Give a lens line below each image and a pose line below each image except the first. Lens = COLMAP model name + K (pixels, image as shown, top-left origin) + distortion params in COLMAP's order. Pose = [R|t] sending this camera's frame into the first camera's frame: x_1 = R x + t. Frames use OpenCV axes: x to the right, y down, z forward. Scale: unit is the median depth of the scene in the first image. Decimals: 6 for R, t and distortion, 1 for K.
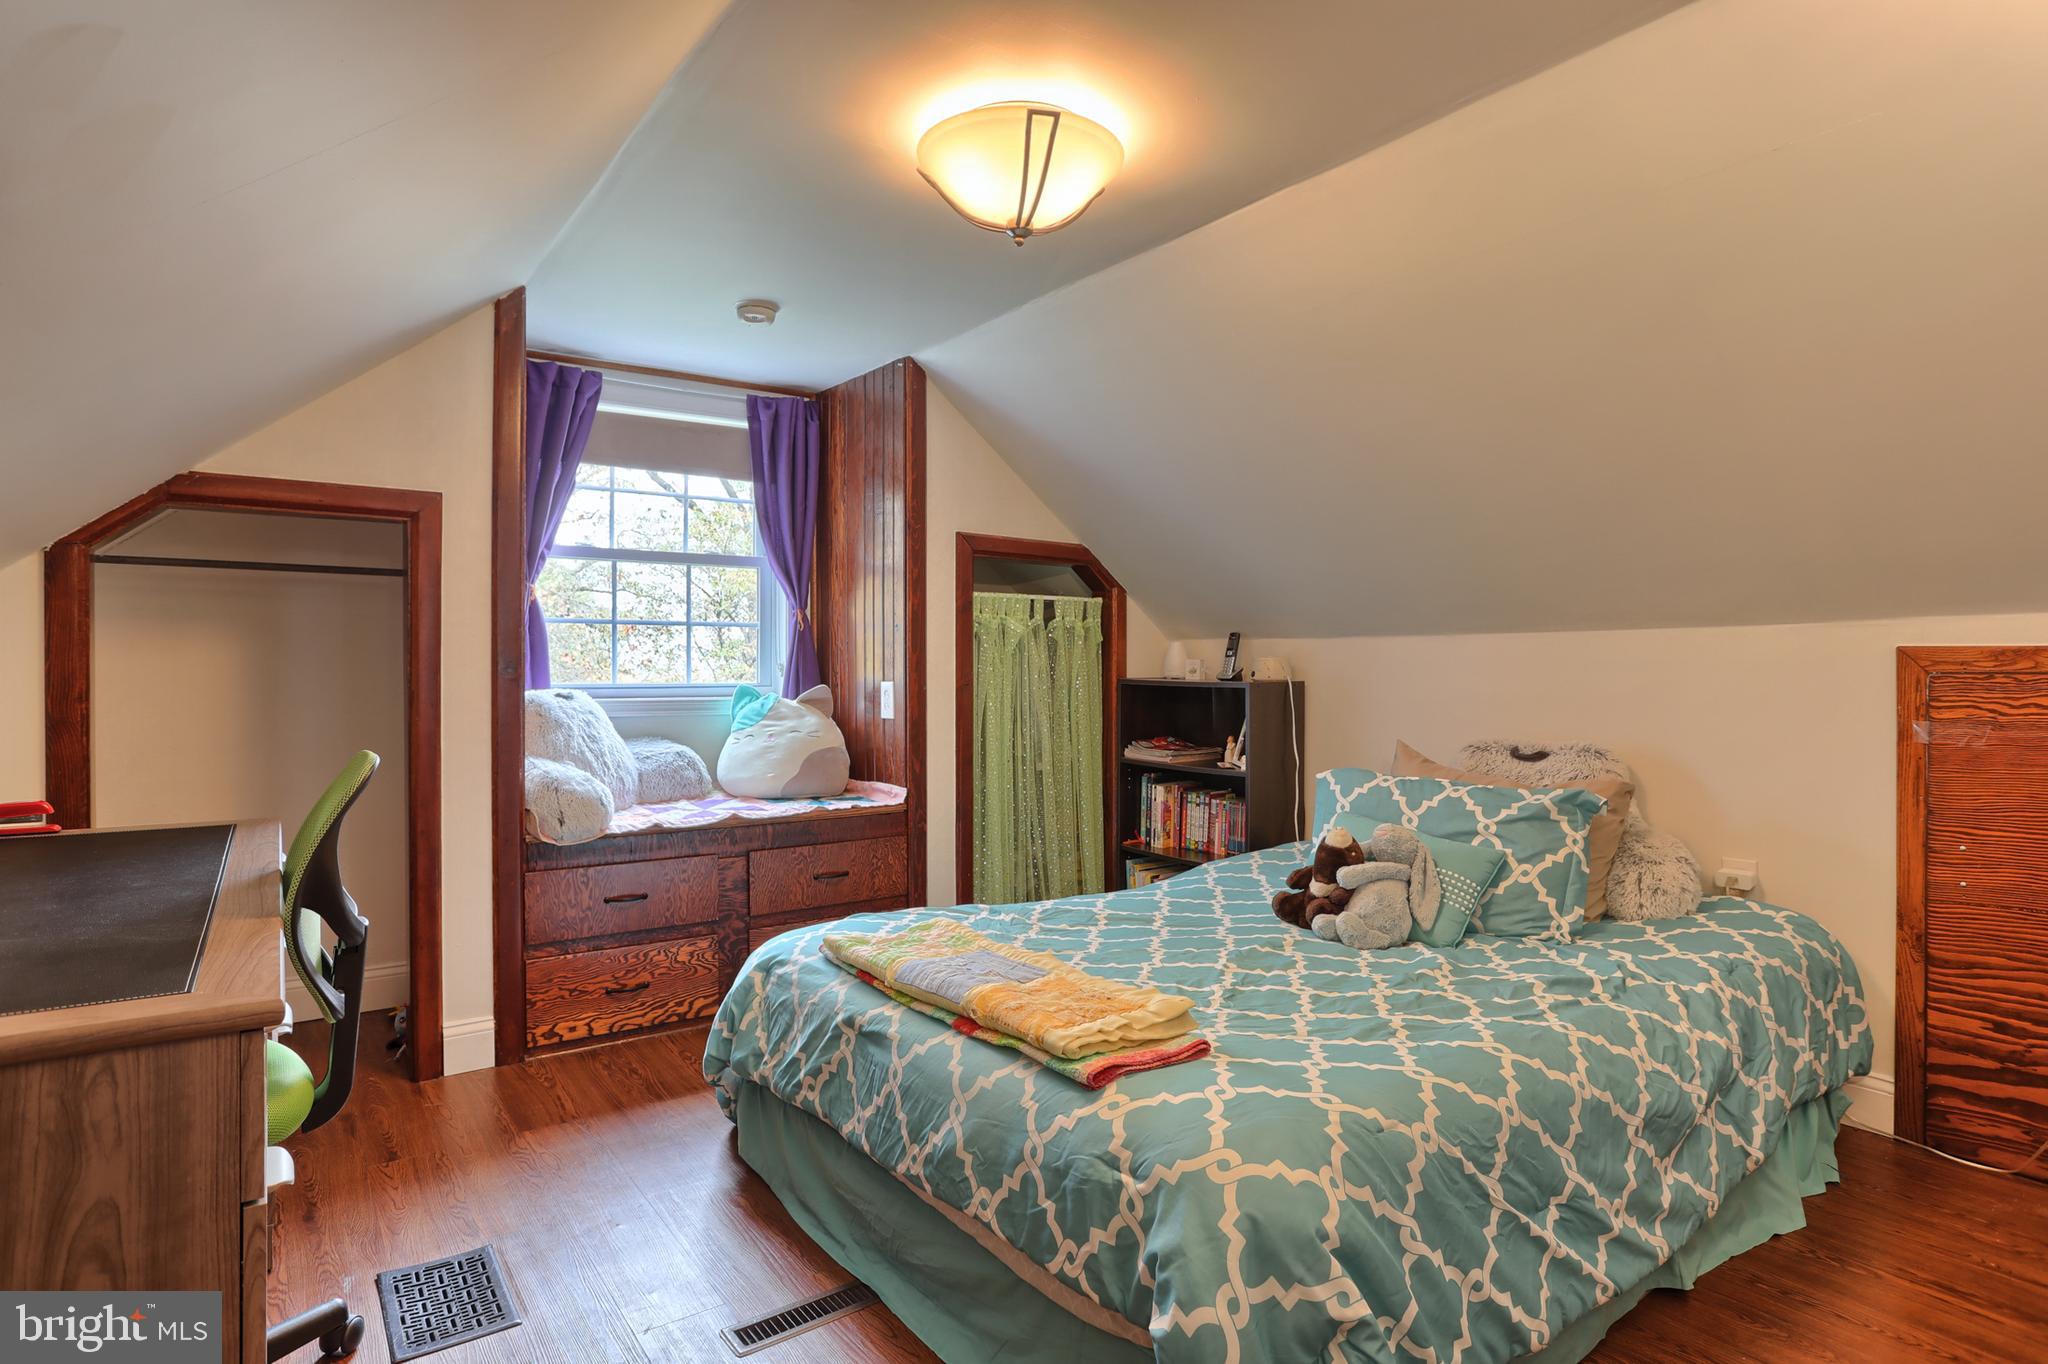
lens RADIAL K [[1060.9, 0, 980.8], [0, 1060.9, 677.7], [0, 0, 1]] dist [-0.036997, 0.015903]
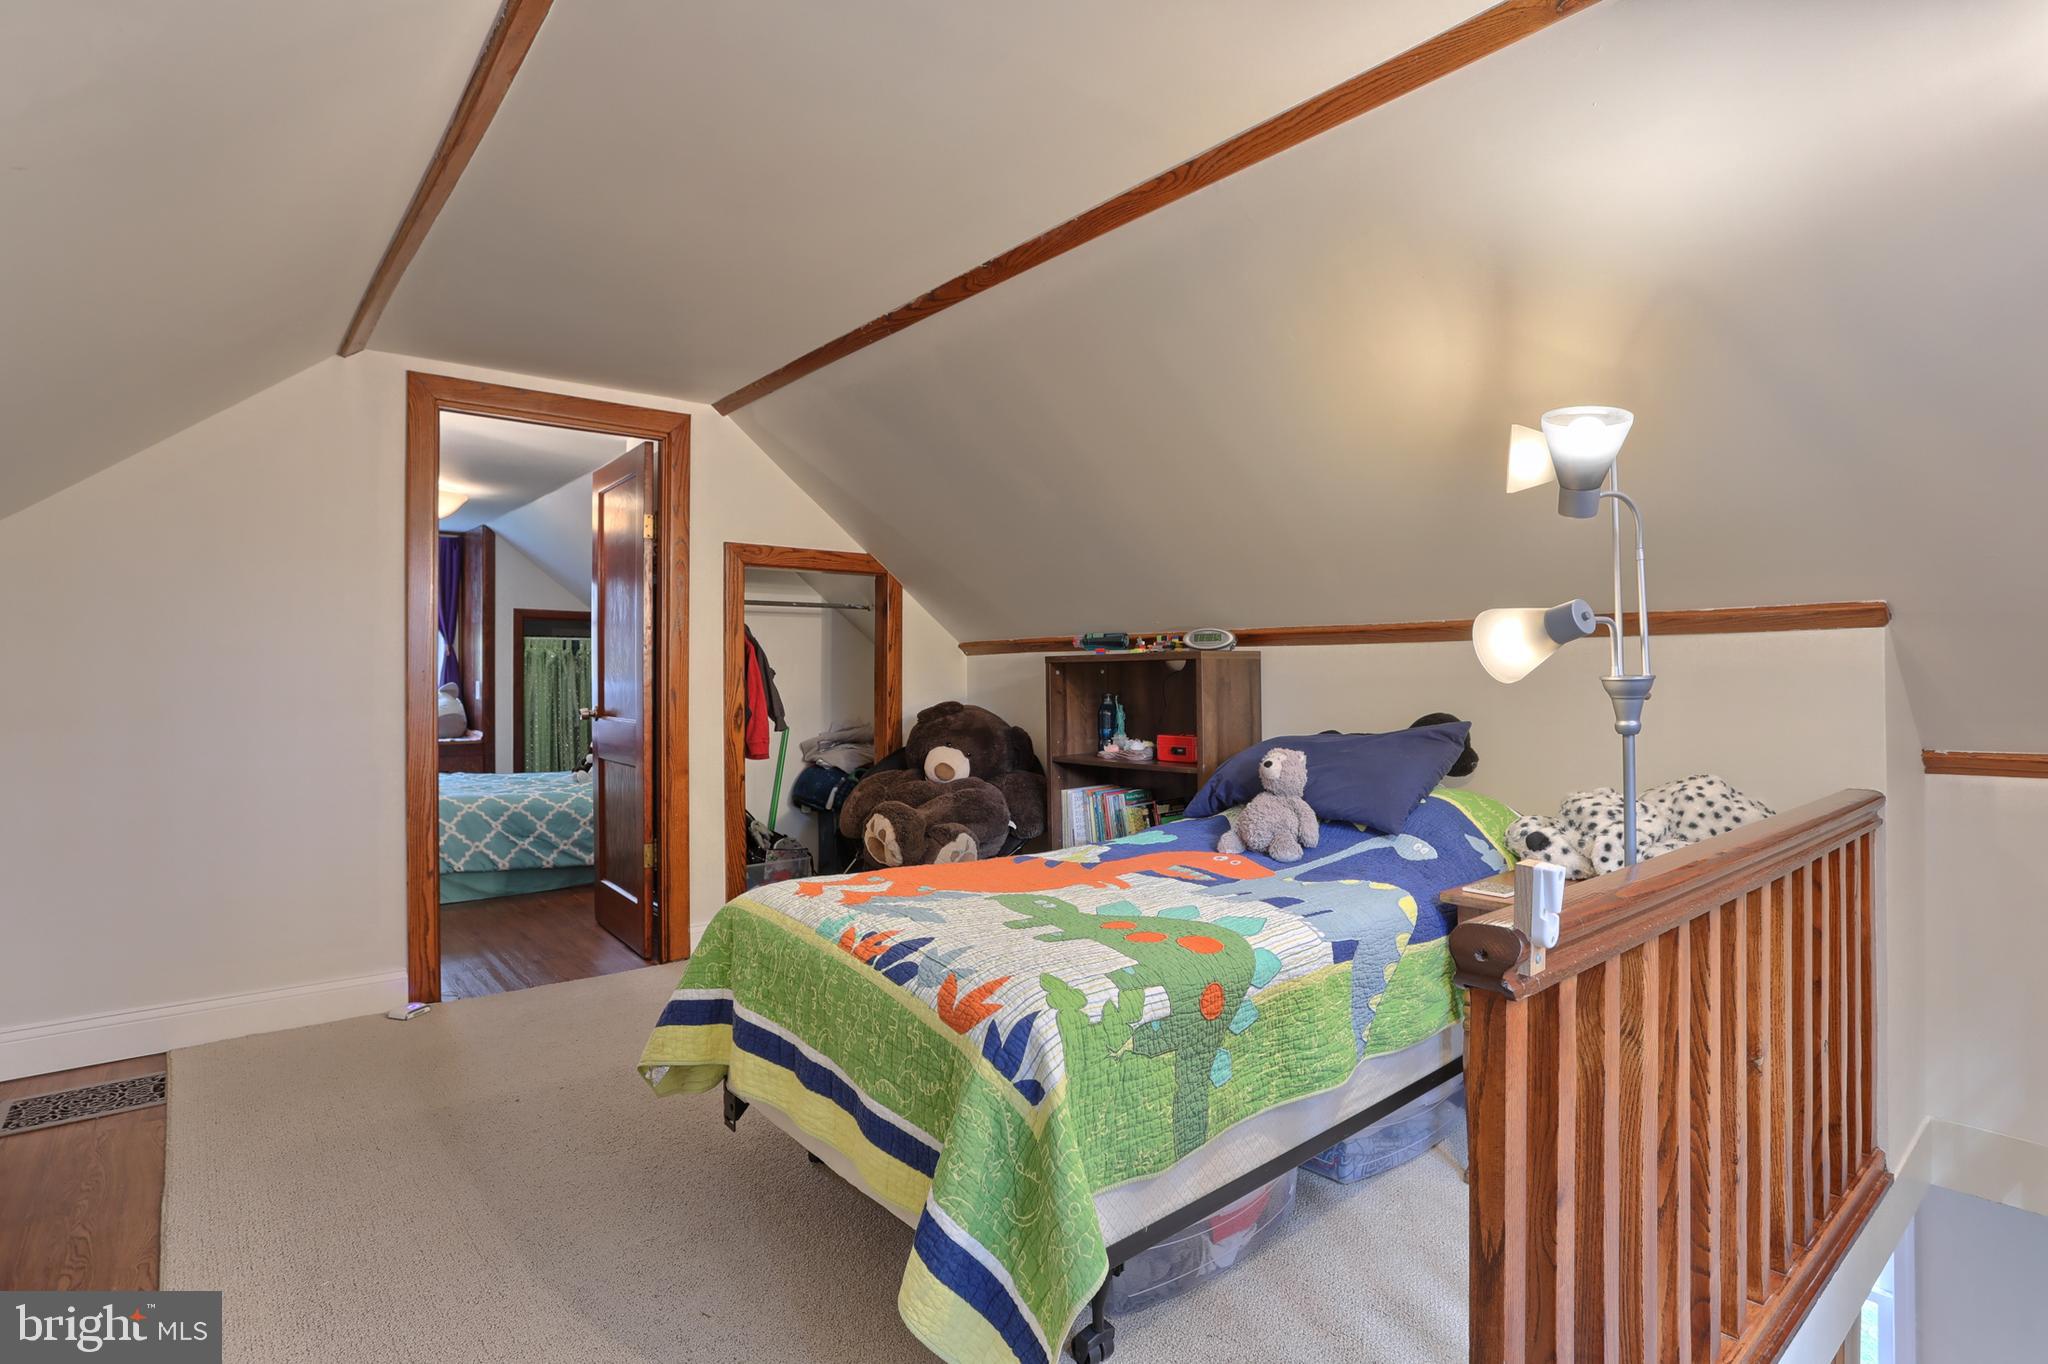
lens RADIAL K [[989.8, 0, 1008.8], [0, 989.8, 675.4], [0, 0, 1]] dist [-0.038653, -0.000220]
pose [[0.995972, 0.004611, 0.089541, 0.981148], [-0.004472, 0.999988, -0.001751, -0.010996], [-0.089548, 0.001343, 0.995982, -1.253369]]
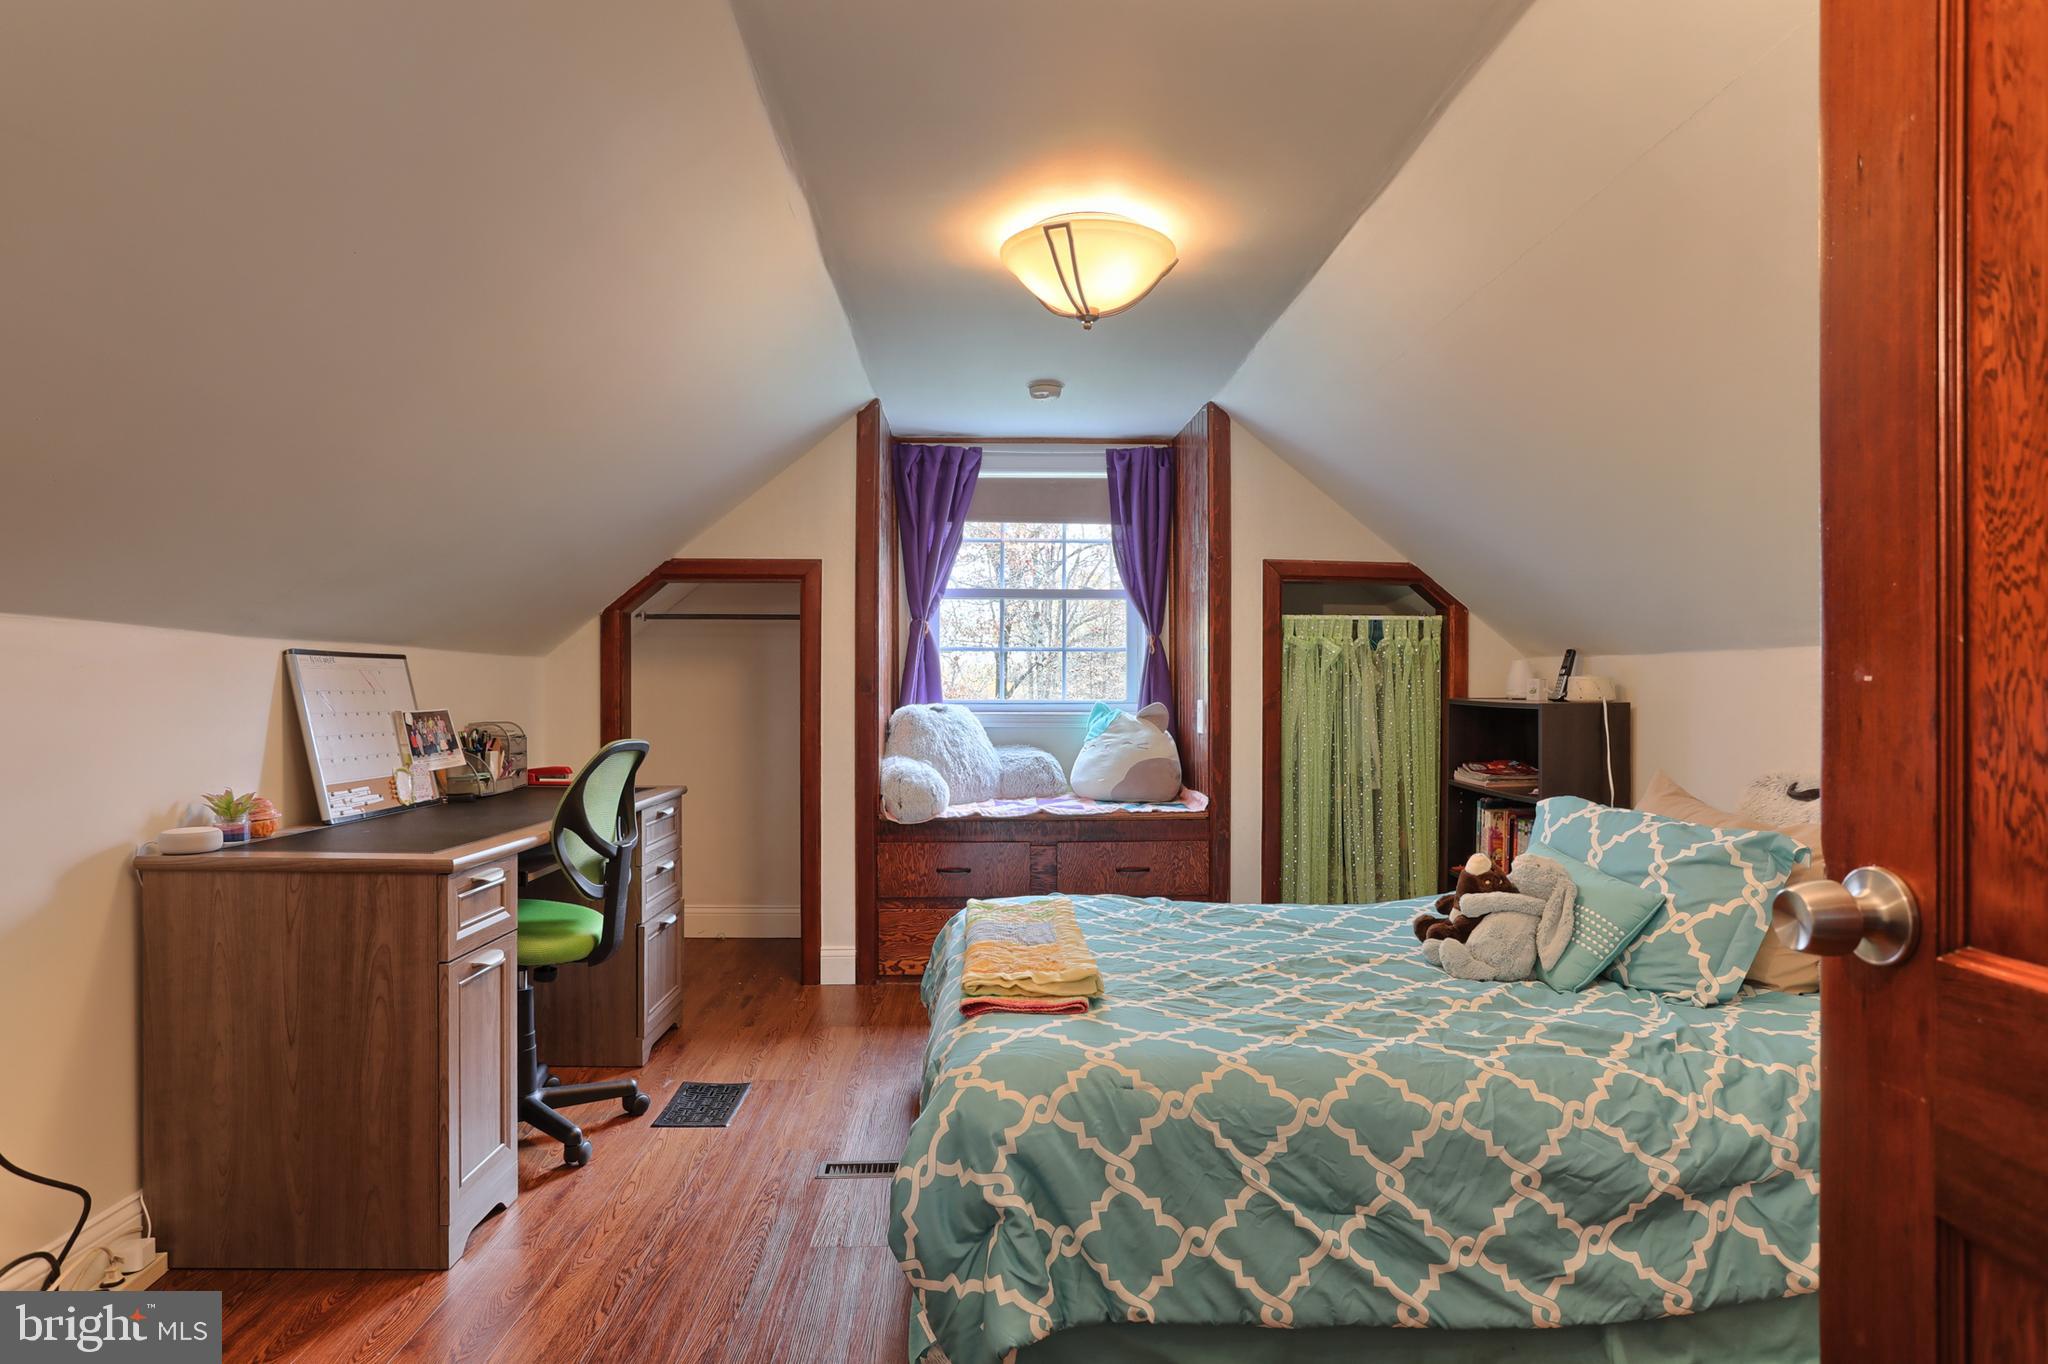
lens RADIAL K [[1060.9, 0, 1035.8], [0, 1060.9, 697.5], [0, 0, 1]] dist [-0.036997, 0.015903]
pose [[0.846889, 0.005897, -0.531737, 0.448181], [-0.005208, 0.999983, 0.002796, -0.000994], [0.531744, 0.000401, 0.846905, -0.021369]]
